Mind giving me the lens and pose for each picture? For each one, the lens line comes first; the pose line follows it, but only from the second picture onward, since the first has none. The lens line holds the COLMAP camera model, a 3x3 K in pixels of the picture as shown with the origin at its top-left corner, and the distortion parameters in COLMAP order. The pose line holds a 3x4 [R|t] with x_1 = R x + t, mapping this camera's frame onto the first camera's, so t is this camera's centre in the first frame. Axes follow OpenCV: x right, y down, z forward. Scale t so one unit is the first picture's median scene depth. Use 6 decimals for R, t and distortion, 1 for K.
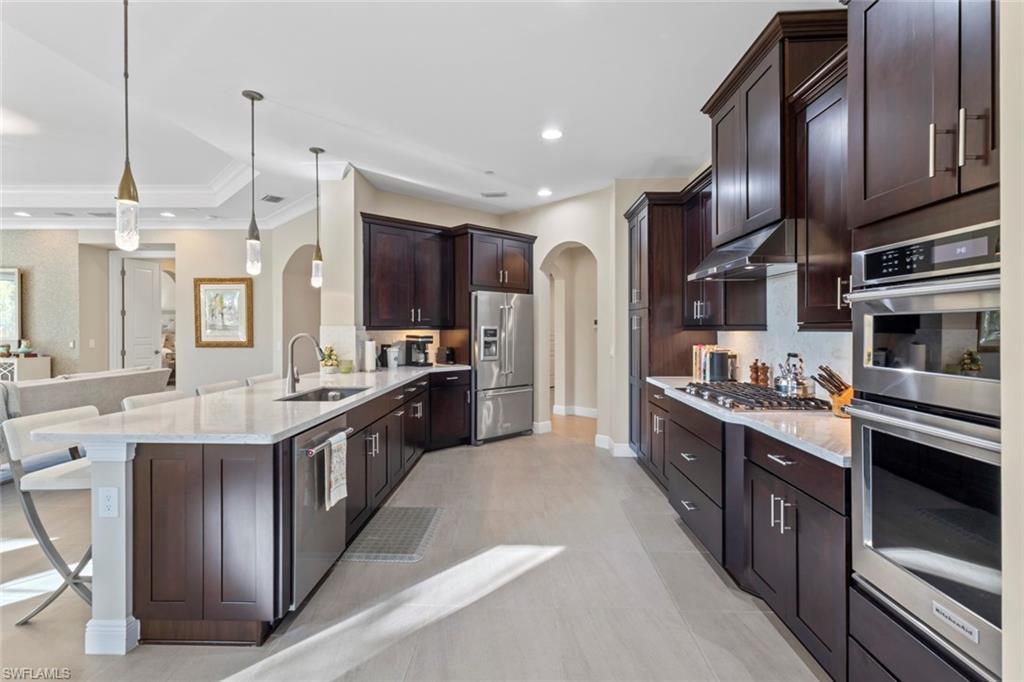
lens RADIAL K [[475.1, 0, 512.8], [0, 475.1, 337.2], [0, 0, 1]] dist [0.002195, 0.000843]
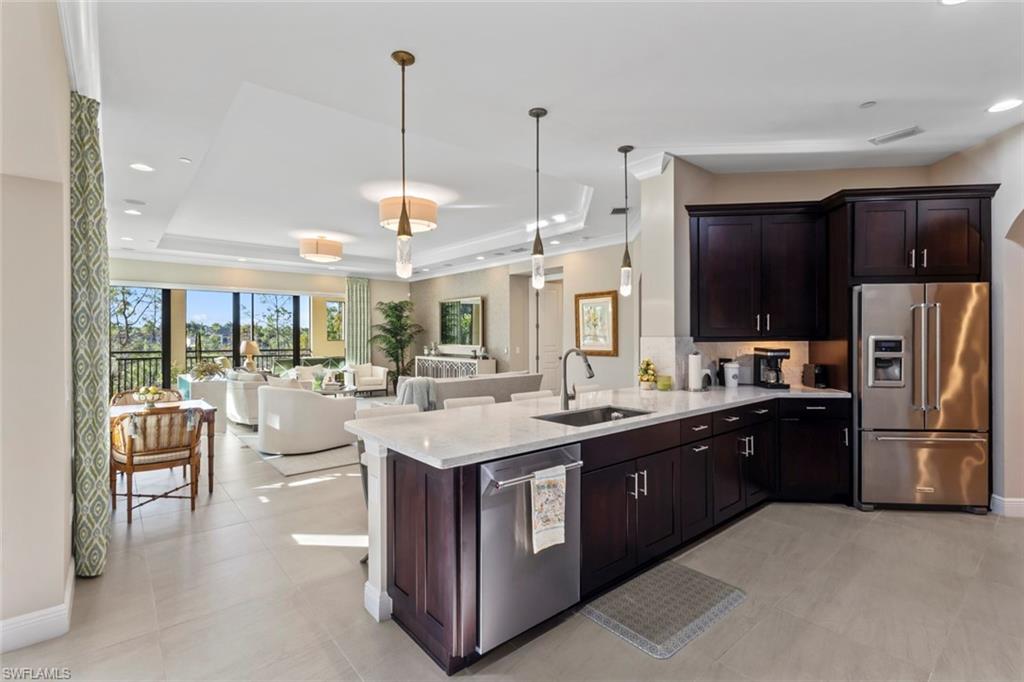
lens RADIAL K [[475.1, 0, 512.8], [0, 475.1, 337.2], [0, 0, 1]] dist [0.002195, 0.000843]
pose [[0.665910, -0.003554, -0.746024, 0.103220], [-0.007777, 0.999901, -0.011706, -0.009191], [0.745992, 0.013597, 0.665817, 0.168582]]
